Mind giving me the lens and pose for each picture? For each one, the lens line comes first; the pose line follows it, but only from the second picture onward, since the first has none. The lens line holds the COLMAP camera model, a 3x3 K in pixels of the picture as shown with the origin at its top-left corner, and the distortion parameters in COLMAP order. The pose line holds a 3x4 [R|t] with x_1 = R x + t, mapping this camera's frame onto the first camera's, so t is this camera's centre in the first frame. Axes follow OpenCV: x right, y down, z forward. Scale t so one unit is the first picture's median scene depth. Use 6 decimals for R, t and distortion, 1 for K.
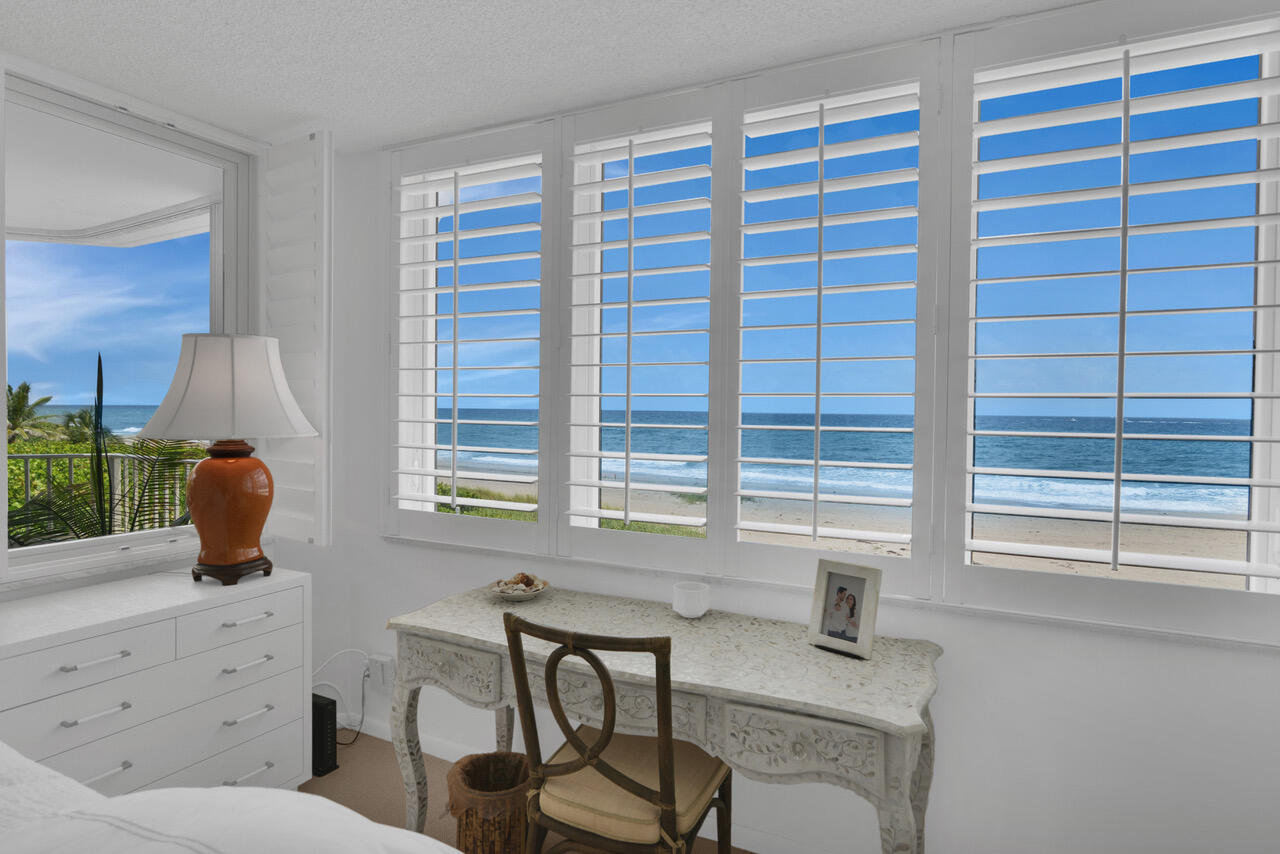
lens RADIAL K [[722.5, 0, 627.5], [0, 722.5, 410.8], [0, 0, 1]] dist [-0.003971, 0.000548]
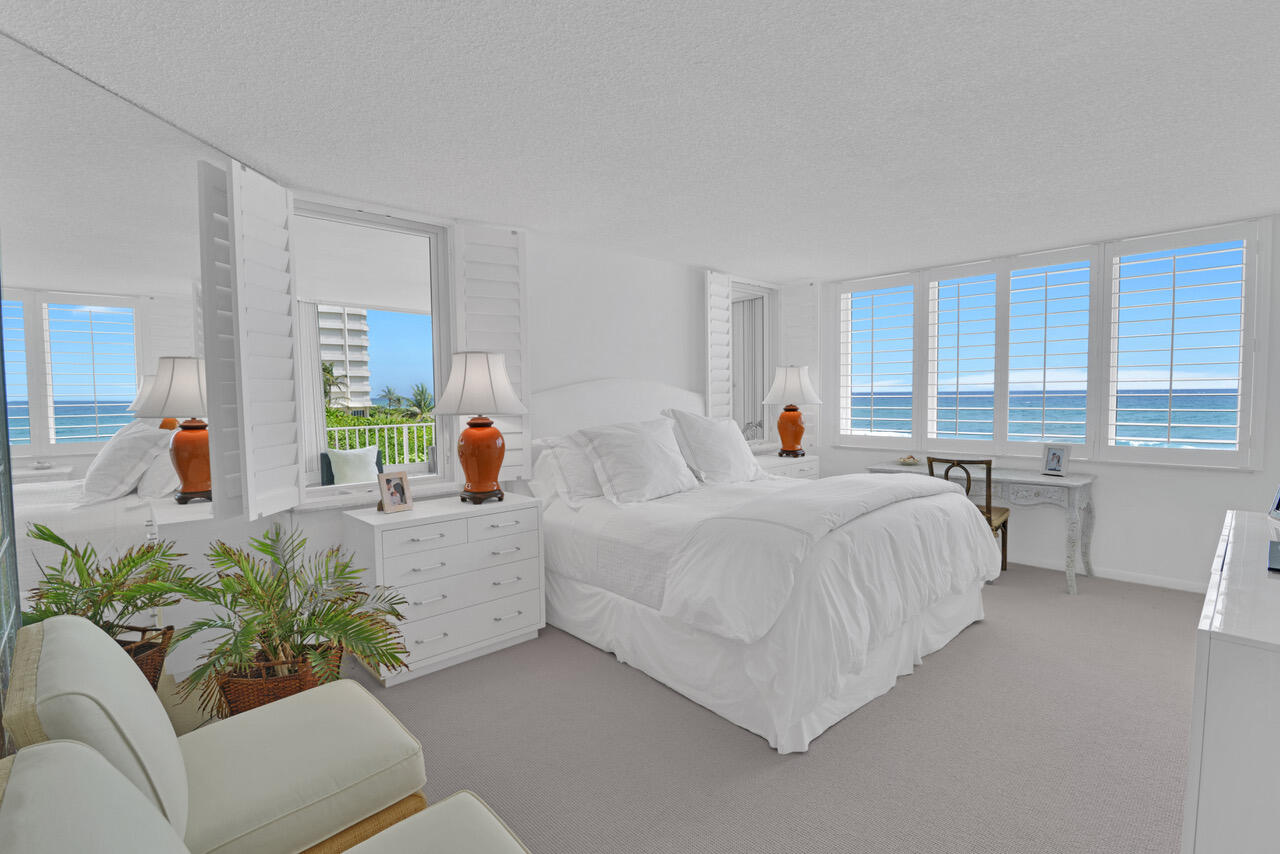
lens RADIAL K [[593.0, 0, 639.9], [0, 593.0, 422.9], [0, 0, 1]] dist [-0.015644, 0.000593]
pose [[0.944747, -0.005069, -0.327760, -0.428322], [0.019100, 0.999033, 0.039602, 0.010802], [0.327242, -0.043674, 0.943931, -1.519994]]
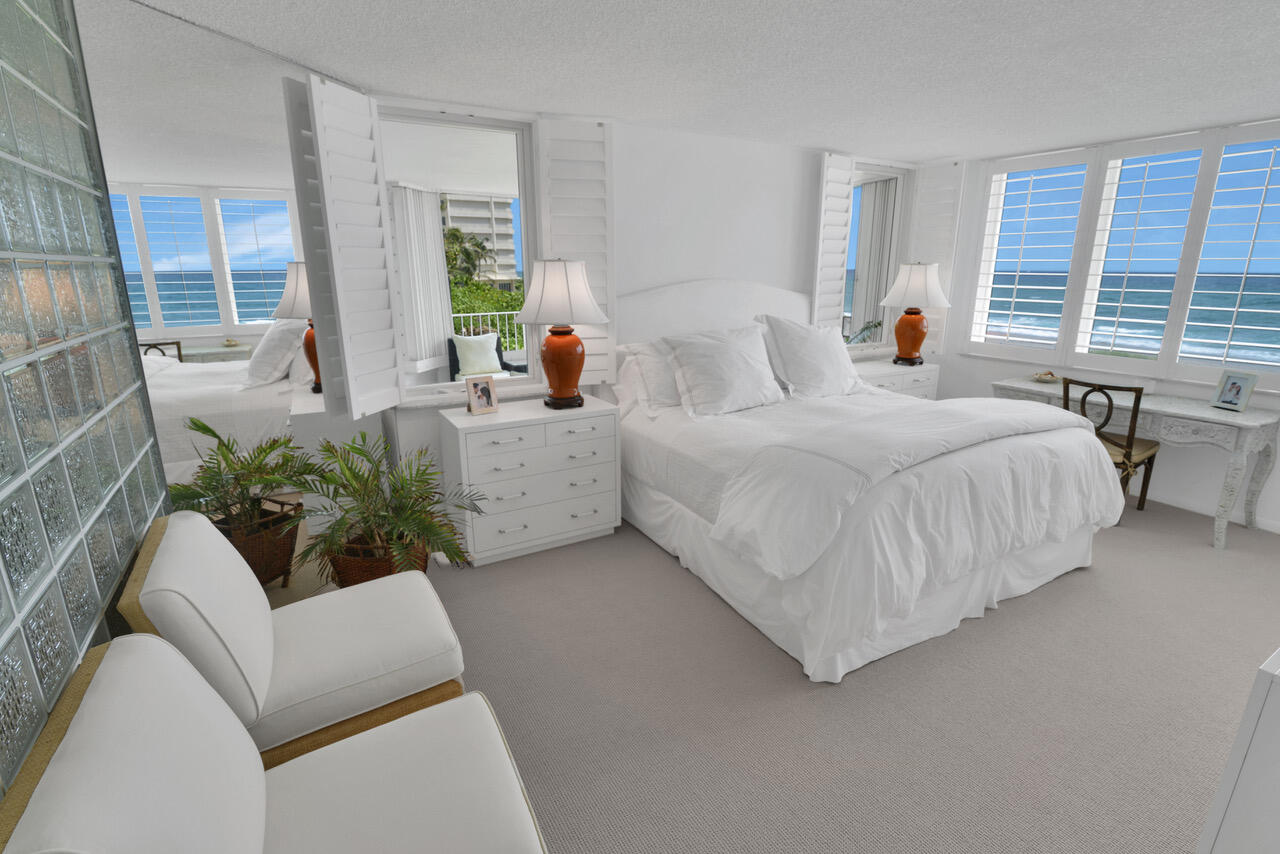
lens RADIAL K [[593.0, 0, 643.2], [0, 593.0, 420.5], [0, 0, 1]] dist [-0.015644, 0.000593]
pose [[0.847357, 0.122138, -0.516786, -0.294000], [0.005502, 0.971118, 0.238537, -0.081709], [0.530995, -0.204970, 0.822211, -1.424897]]
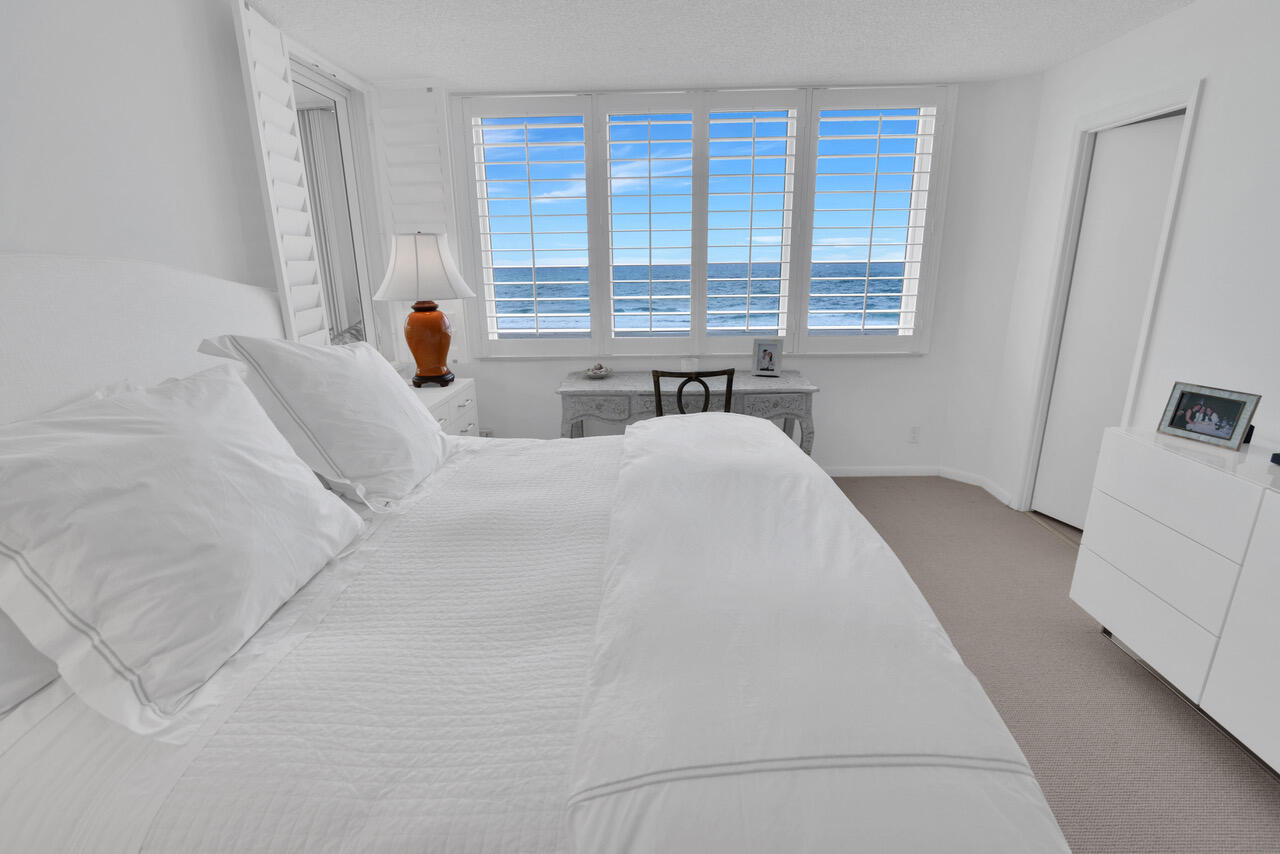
lens RADIAL K [[593.0, 0, 636.8], [0, 593.0, 425.1], [0, 0, 1]] dist [-0.015644, 0.000593]
pose [[0.903121, -0.135524, 0.407439, -0.835321], [0.025860, 0.964330, 0.263438, -0.032428], [-0.428607, -0.227380, 0.874411, -0.513498]]
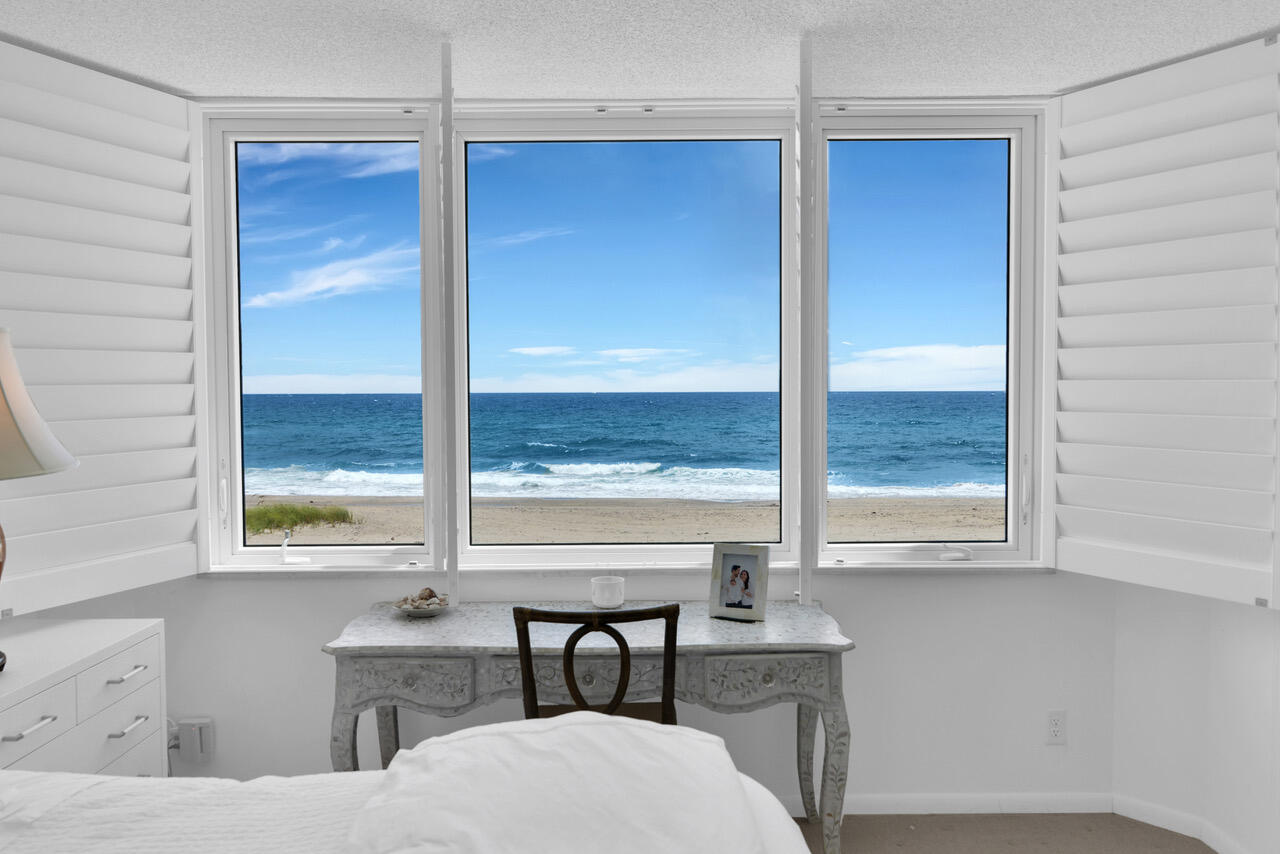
lens RADIAL K [[960.8, 0, 646.3], [0, 960.8, 424.5], [0, 0, 1]] dist [0.027043, -0.000556]
pose [[0.885769, -0.025657, 0.463416, -0.561934], [0.016819, 0.999589, 0.023196, -0.021090], [-0.463821, -0.012752, 0.885837, -0.314773]]
